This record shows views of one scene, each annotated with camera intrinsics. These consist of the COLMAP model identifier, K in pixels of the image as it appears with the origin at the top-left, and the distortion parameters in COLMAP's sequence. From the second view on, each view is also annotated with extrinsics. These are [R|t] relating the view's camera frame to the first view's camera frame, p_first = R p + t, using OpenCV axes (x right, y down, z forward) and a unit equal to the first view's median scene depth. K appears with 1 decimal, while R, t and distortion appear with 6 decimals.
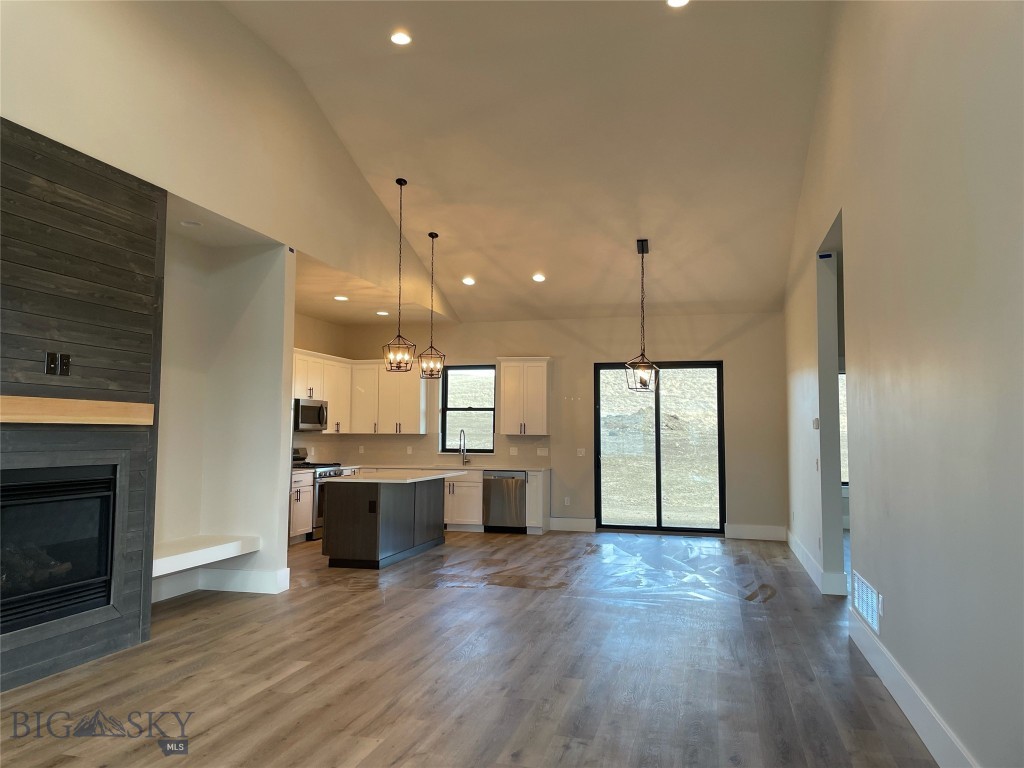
lens RADIAL K [[777.1, 0, 510.2], [0, 777.1, 371.5], [0, 0, 1]] dist [0.095793, -0.128217]
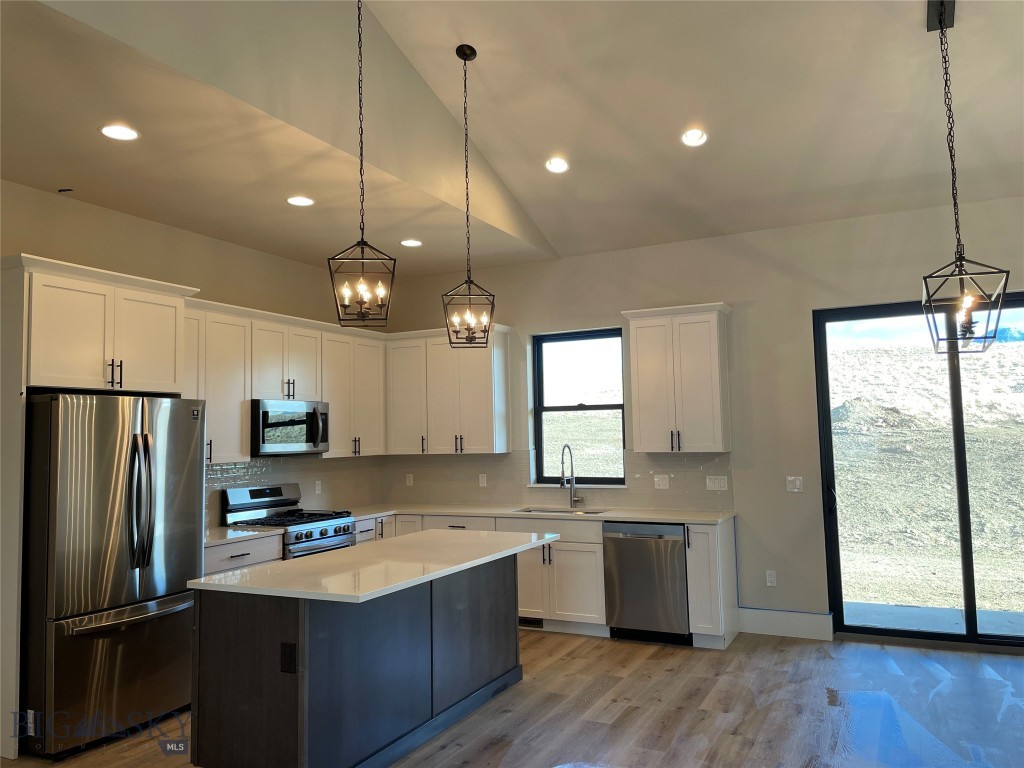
lens RADIAL K [[777.1, 0, 510.2], [0, 777.1, 371.5], [0, 0, 1]] dist [0.095793, -0.128217]
pose [[0.977130, -0.044524, -0.207931, 0.018330], [0.044190, 0.999004, -0.006250, 0.024066], [0.208002, -0.003081, 0.978124, 0.447244]]
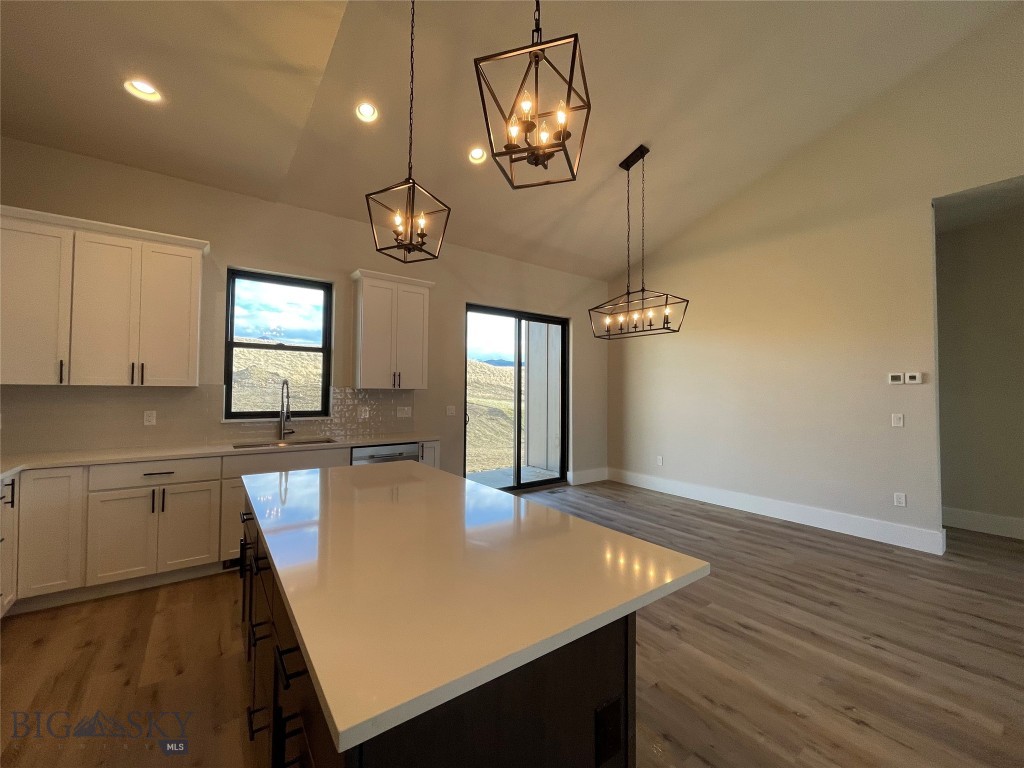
lens RADIAL K [[413.0, 0, 512.0], [0, 413.0, 384.0], [0, 0, 1]] dist [0.001475, 0.000147]
pose [[0.624987, 0.010916, 0.780559, -0.201837], [-0.066708, 0.996992, 0.039470, 0.054738], [-0.777780, -0.076738, 0.623835, 0.679829]]
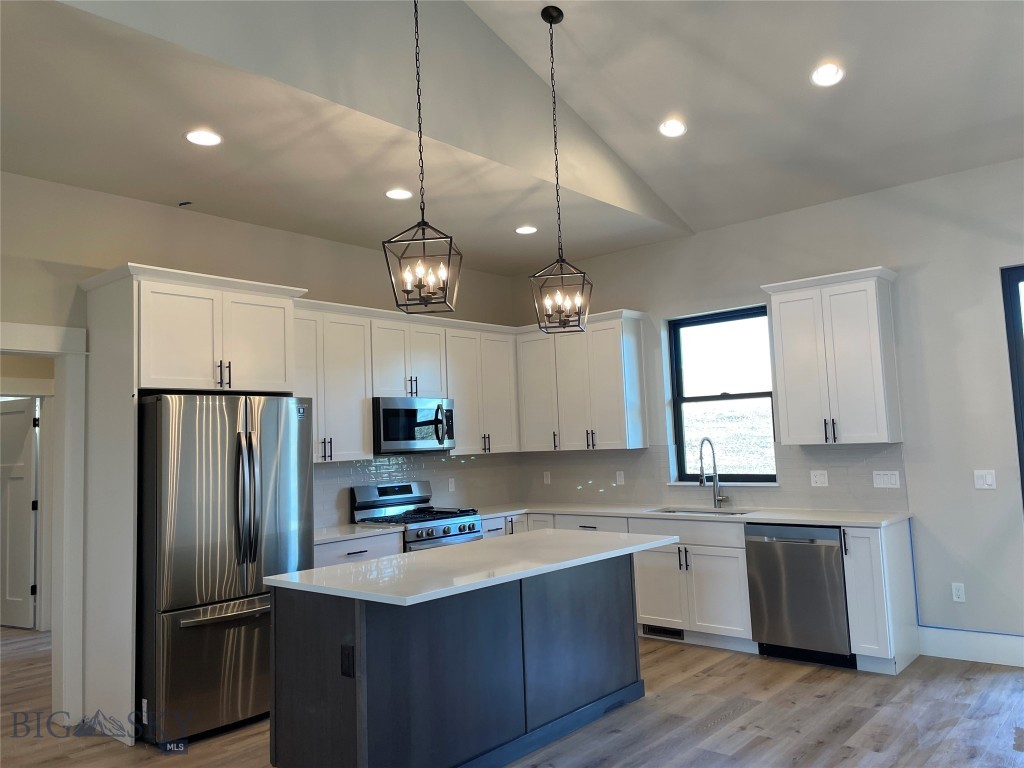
lens RADIAL K [[777.1, 0, 510.2], [0, 777.1, 371.5], [0, 0, 1]] dist [0.095793, -0.128217]
pose [[0.893071, -0.082750, -0.442241, 0.054666], [0.080659, 0.996463, -0.023569, 0.033771], [0.442627, -0.014622, 0.896587, 0.492457]]
